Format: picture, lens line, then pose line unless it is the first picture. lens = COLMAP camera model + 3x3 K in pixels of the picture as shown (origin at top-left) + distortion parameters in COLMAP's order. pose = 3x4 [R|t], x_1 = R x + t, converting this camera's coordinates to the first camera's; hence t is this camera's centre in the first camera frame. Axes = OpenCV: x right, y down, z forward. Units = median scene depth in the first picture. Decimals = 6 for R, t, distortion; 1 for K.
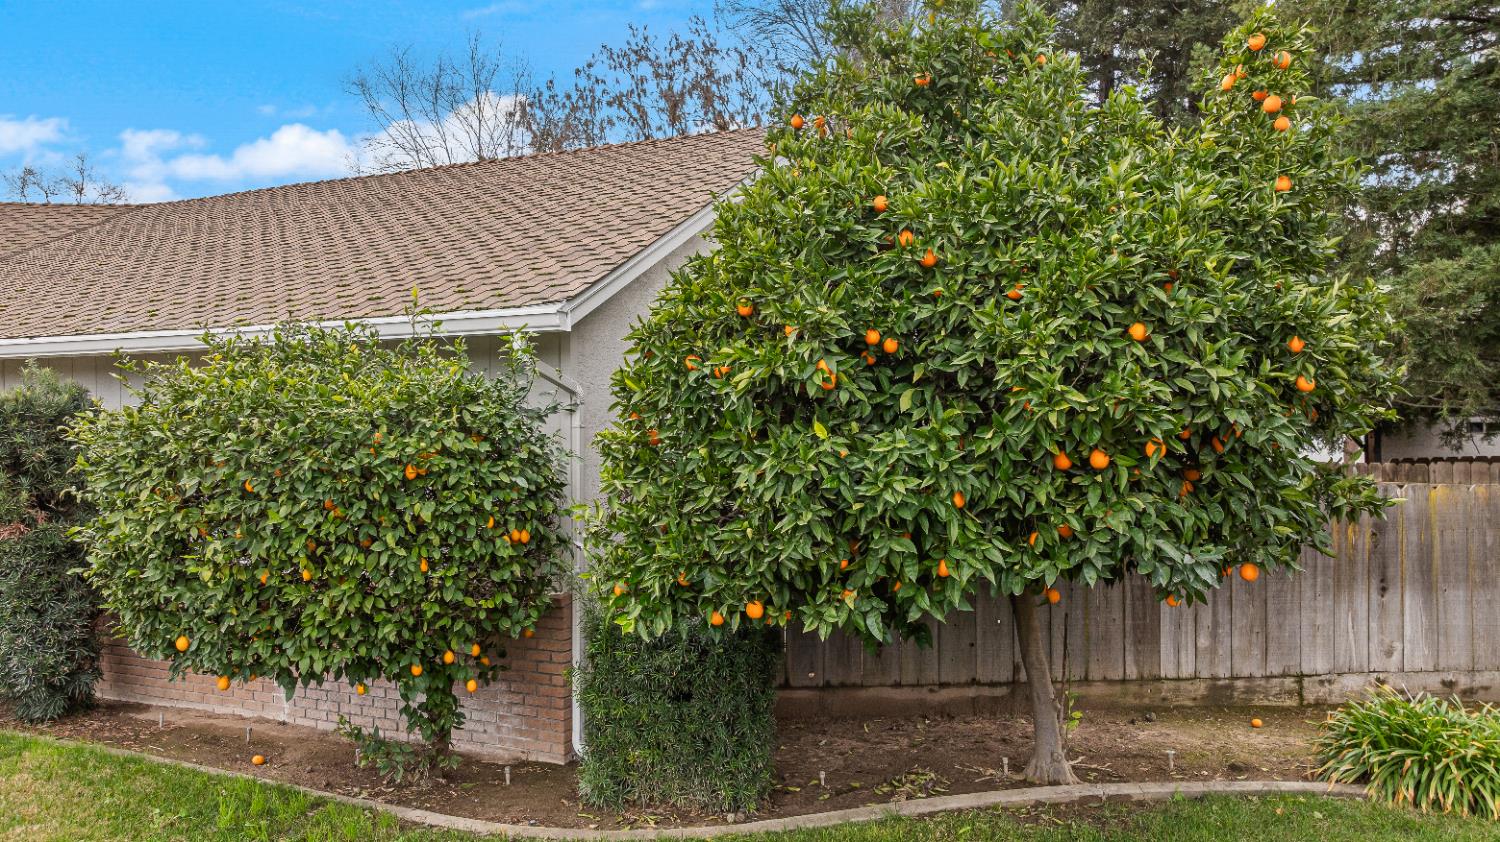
lens RADIAL K [[1064.2, 0, 760.6], [0, 1064.2, 412.2], [0, 0, 1]] dist [-0.009101, 0.000471]
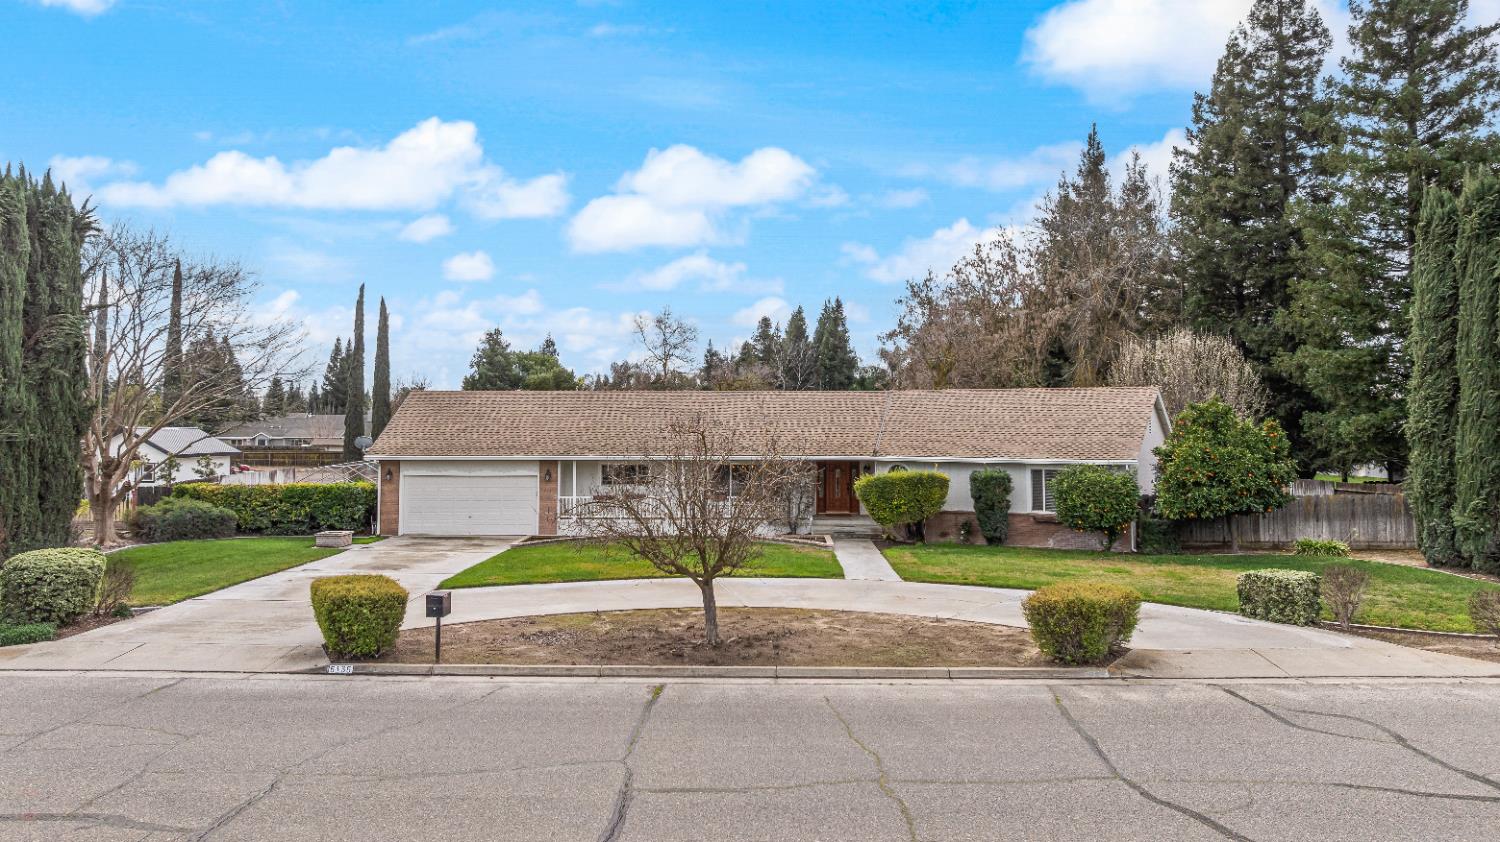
lens RADIAL K [[1064.2, 0, 760.6], [0, 1064.2, 412.2], [0, 0, 1]] dist [-0.009101, 0.000471]
pose [[0.995539, -0.001047, -0.094342, -2.029541], [0.001918, 0.999956, 0.009134, -0.513171], [0.094329, -0.009274, 0.995498, -5.789860]]
